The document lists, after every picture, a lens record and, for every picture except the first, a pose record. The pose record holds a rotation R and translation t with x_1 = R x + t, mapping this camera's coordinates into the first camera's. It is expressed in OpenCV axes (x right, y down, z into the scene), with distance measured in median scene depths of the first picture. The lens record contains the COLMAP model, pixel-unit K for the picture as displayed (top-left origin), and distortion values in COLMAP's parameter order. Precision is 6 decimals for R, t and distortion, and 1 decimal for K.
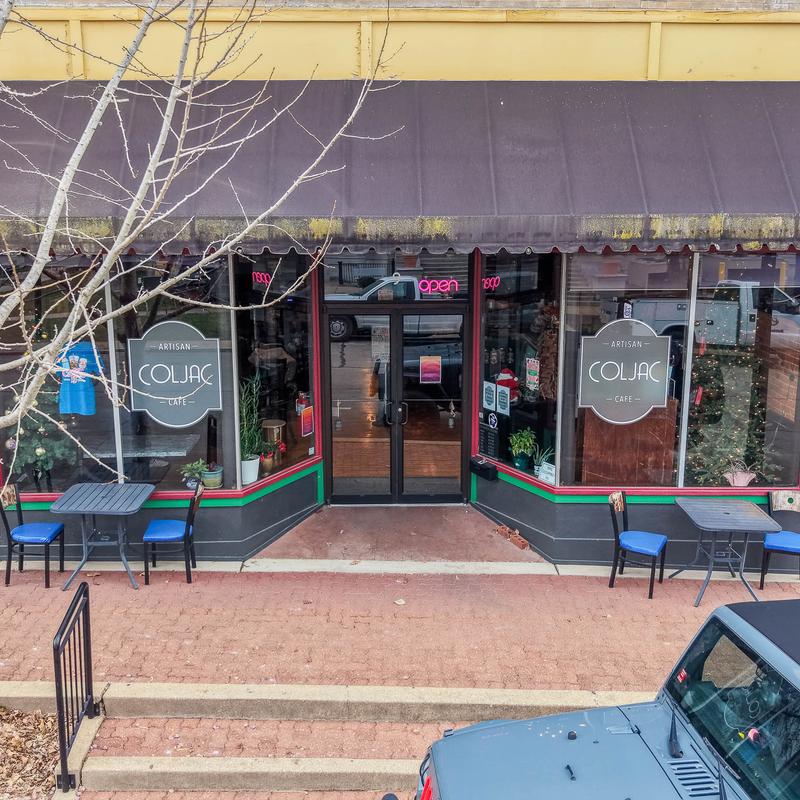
lens RADIAL K [[967.0, 0, 400.0], [0, 967.0, 400.0], [0, 0, 1]] dist [0.209629, -0.681502]
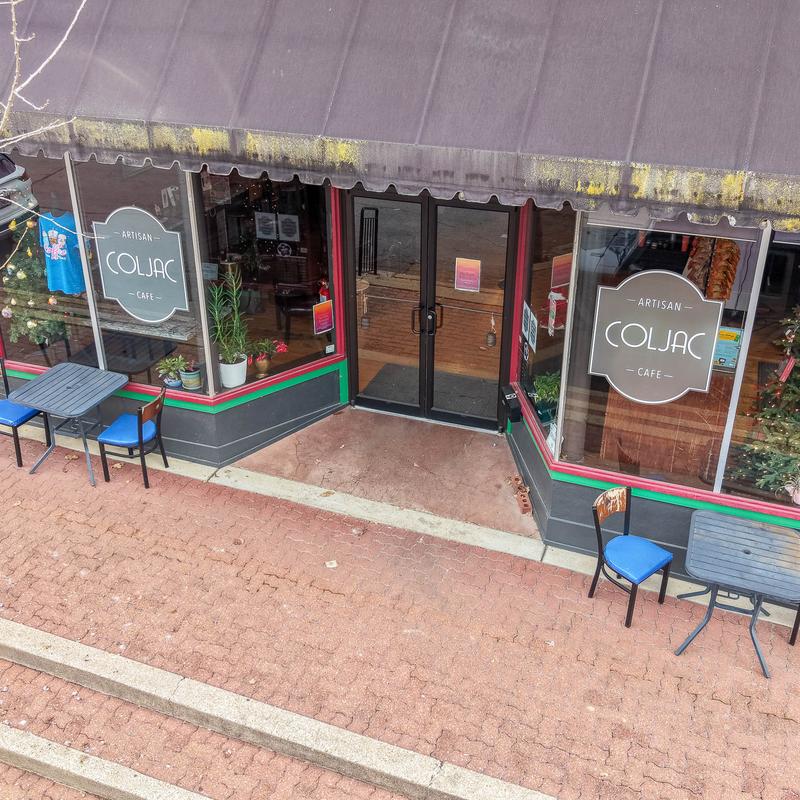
lens RADIAL K [[944.4, 0, 400.0], [0, 944.4, 400.0], [0, 0, 1]] dist [0.147762, -0.427037]
pose [[0.925887, 0.177492, -0.333511, 0.302709], [-0.079497, 0.954536, 0.287300, -0.178457], [0.369342, -0.239494, 0.897903, 0.269086]]
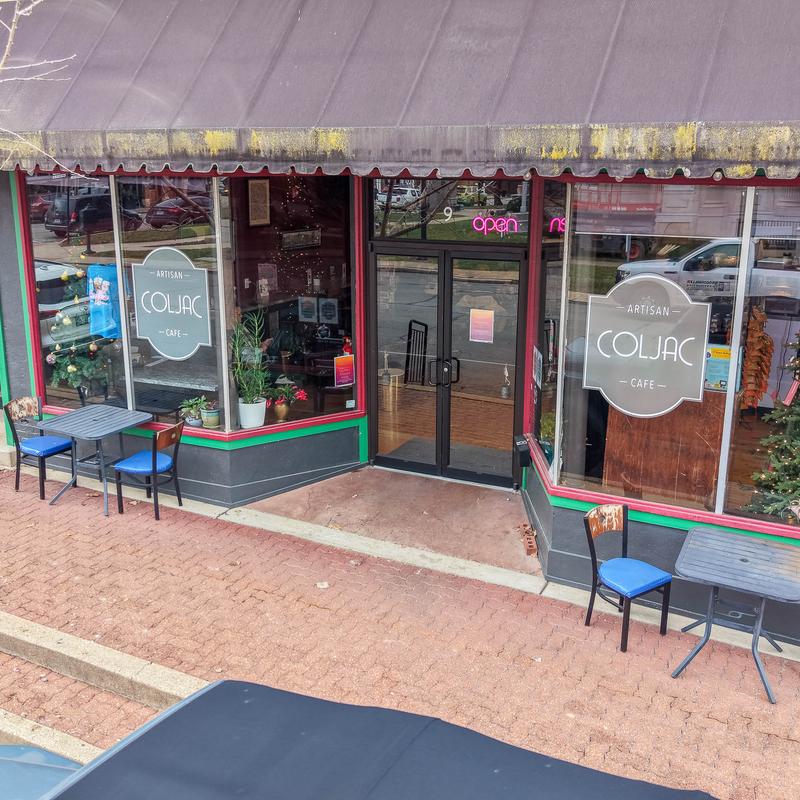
lens RADIAL K [[944.4, 0, 400.0], [0, 944.4, 400.0], [0, 0, 1]] dist [0.147762, -0.427037]
pose [[0.879857, 0.123187, -0.458995, 0.405770], [-0.099953, 0.992185, 0.074685, -0.024663], [0.464608, -0.019834, 0.885294, 0.272734]]
